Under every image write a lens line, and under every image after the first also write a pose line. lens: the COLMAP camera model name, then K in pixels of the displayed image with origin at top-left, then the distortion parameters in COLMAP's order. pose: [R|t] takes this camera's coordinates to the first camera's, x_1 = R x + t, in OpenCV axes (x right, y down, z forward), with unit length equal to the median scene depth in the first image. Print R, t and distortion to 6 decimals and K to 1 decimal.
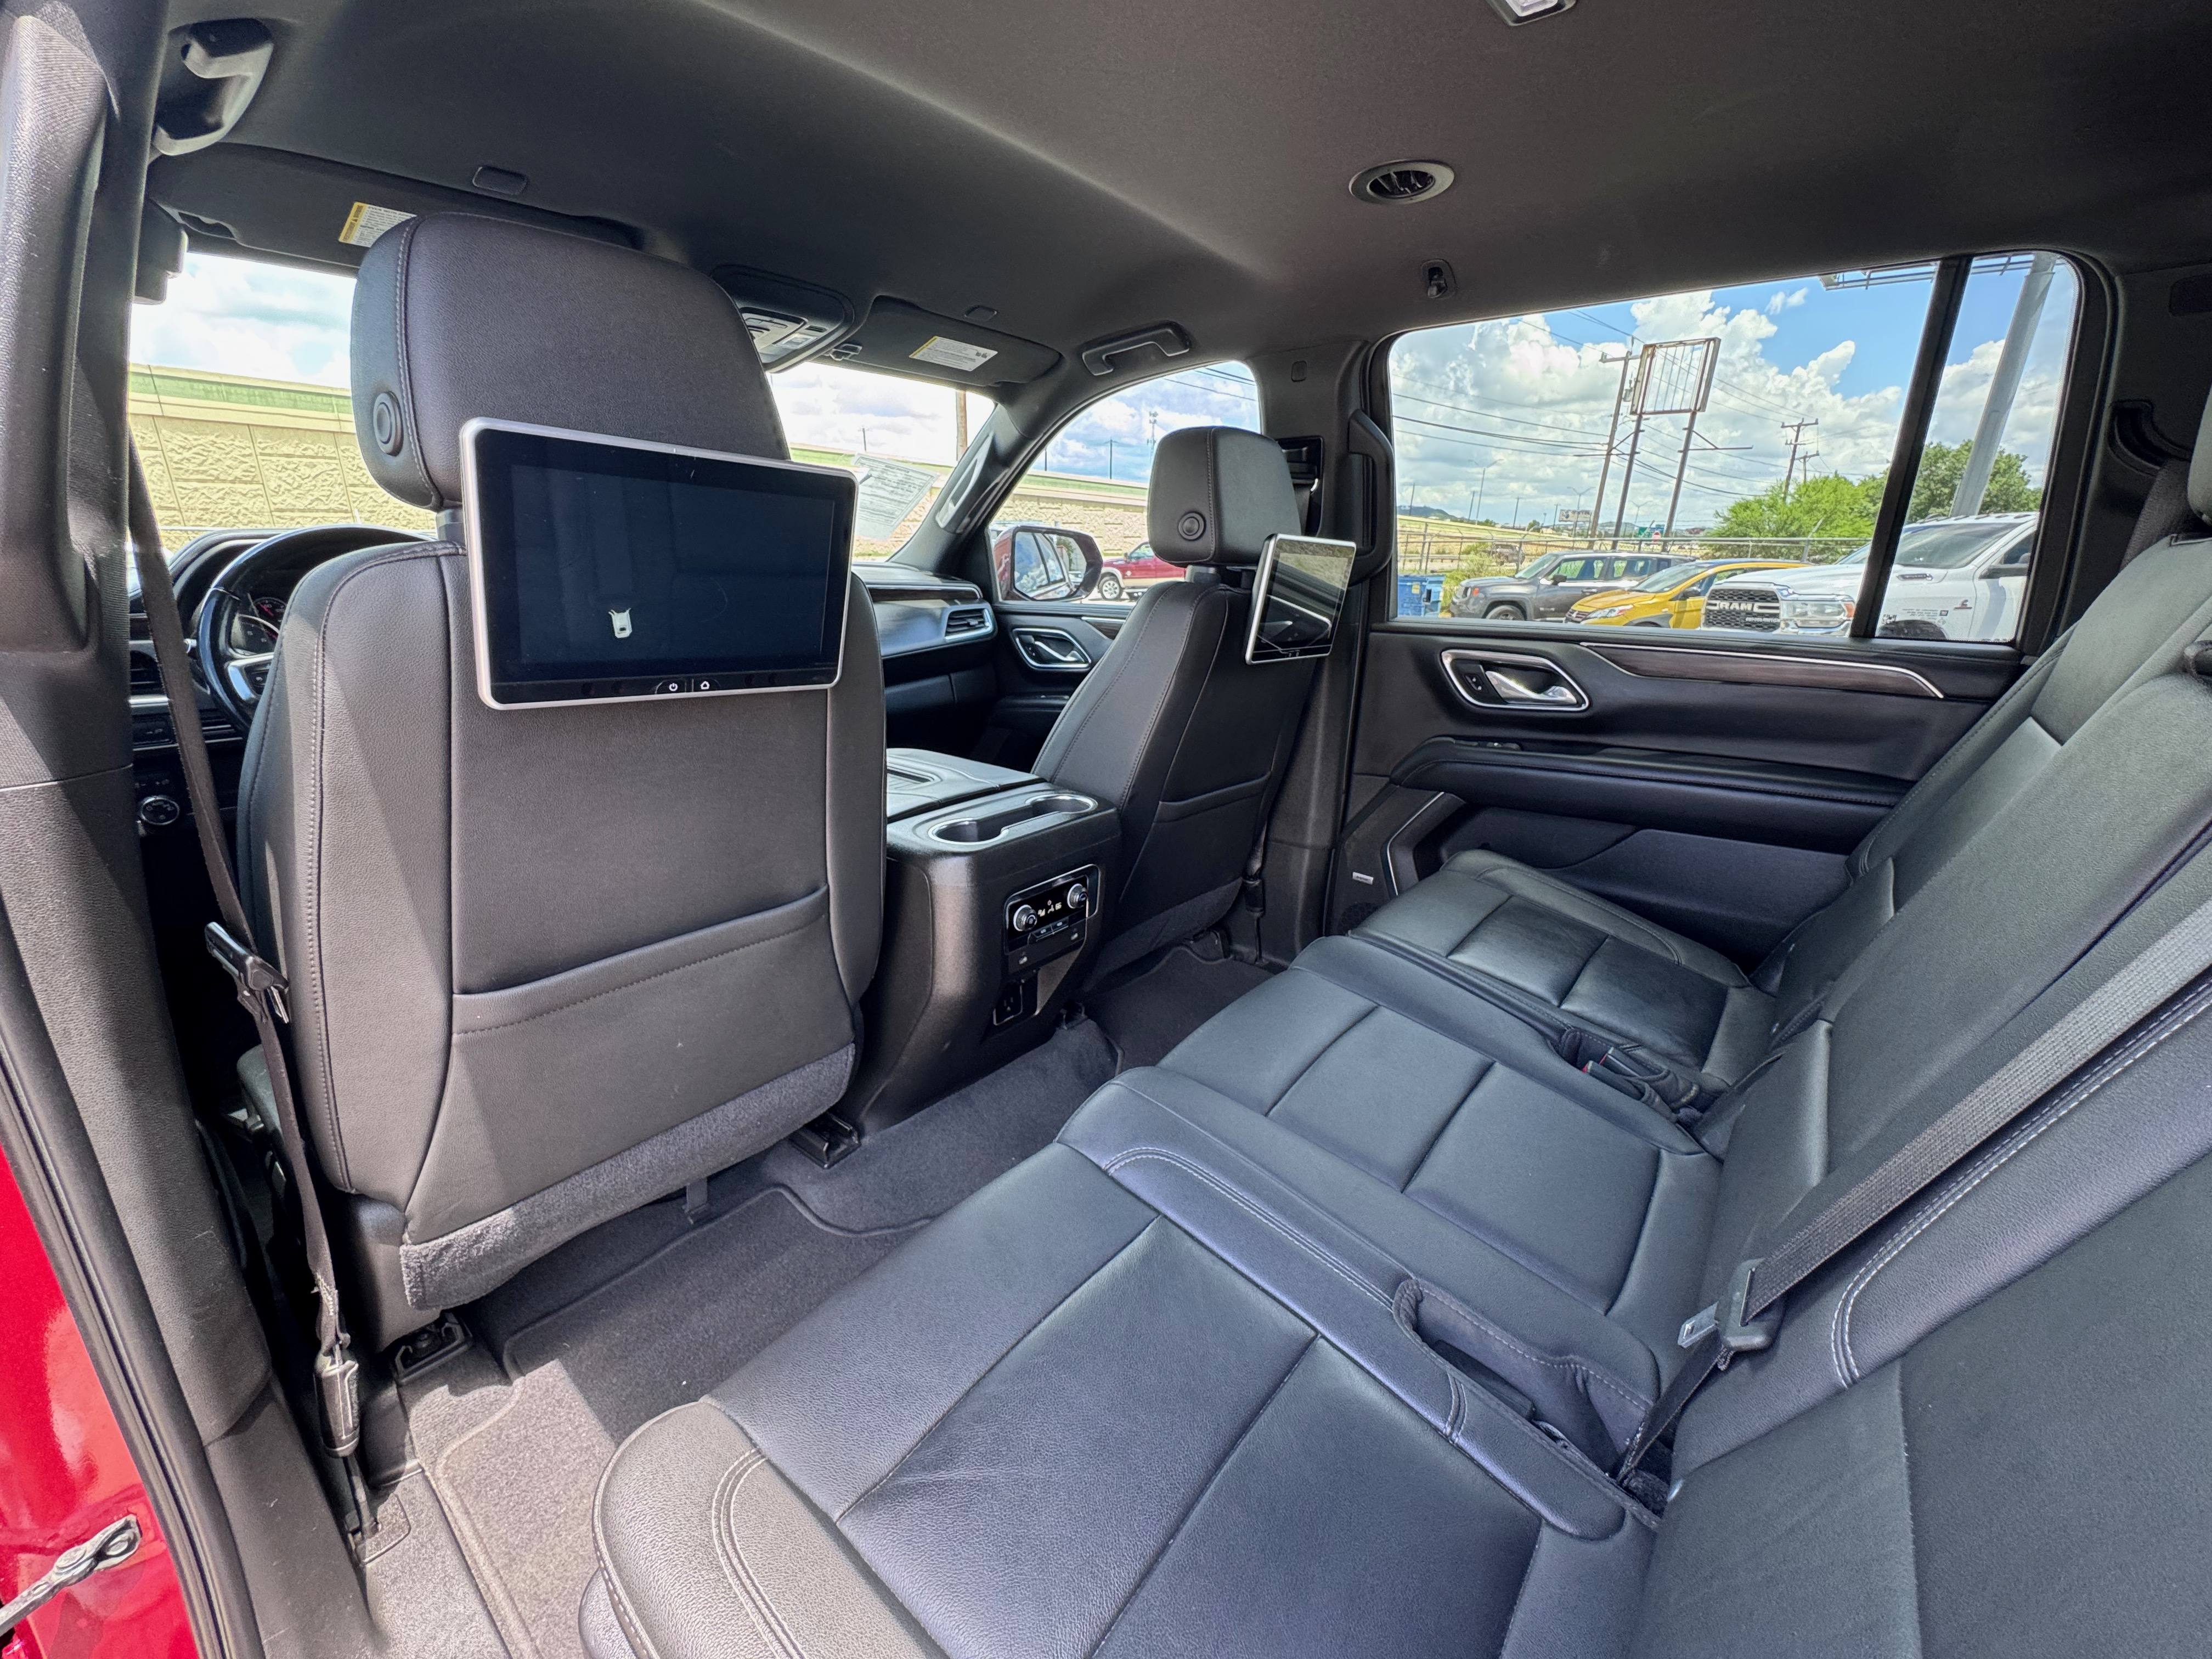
lens RADIAL K [[894.8, 0, 1106.0], [0, 894.8, 829.5], [0, 0, 1]] dist [0.000514, 0.000257]
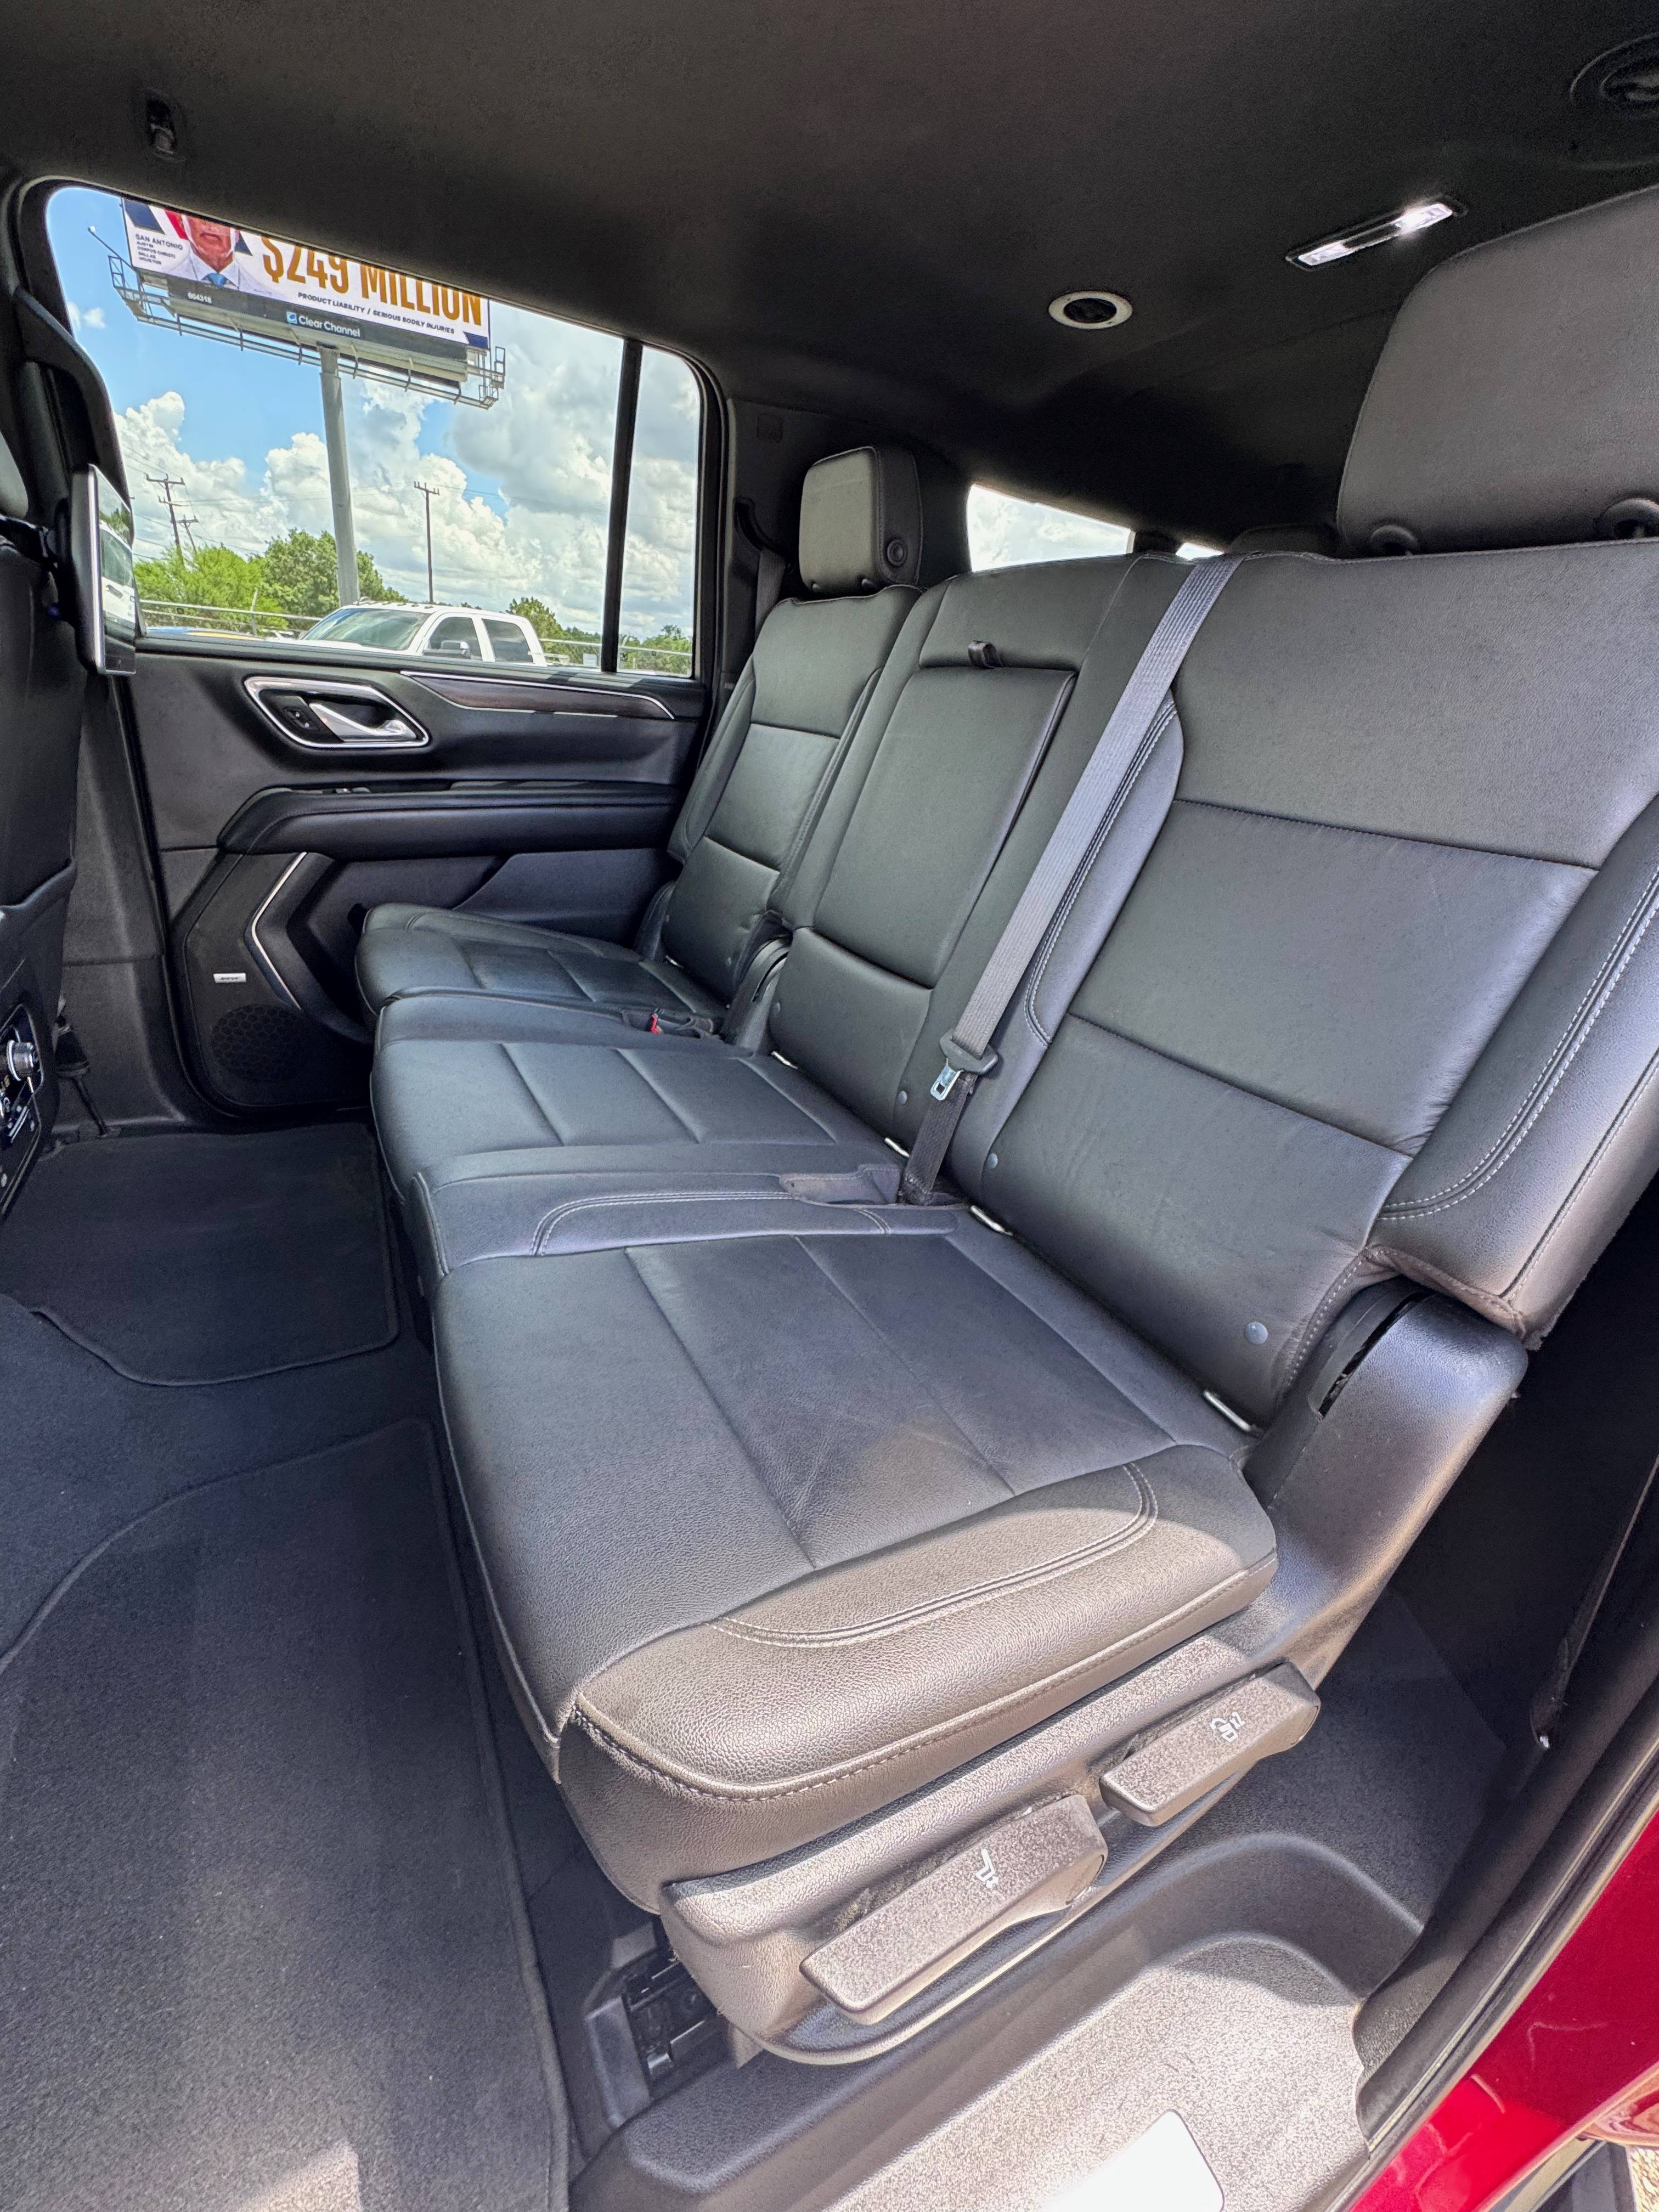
lens RADIAL K [[917.1, 0, 805.7], [0, 917.1, 1114.5], [0, 0, 1]] dist [-0.000529, -0.000377]
pose [[0.370139, -0.363409, 0.854945, -0.311494], [0.198260, 0.930008, 0.309481, 0.016699], [-0.907574, 0.054950, 0.416282, 0.197511]]
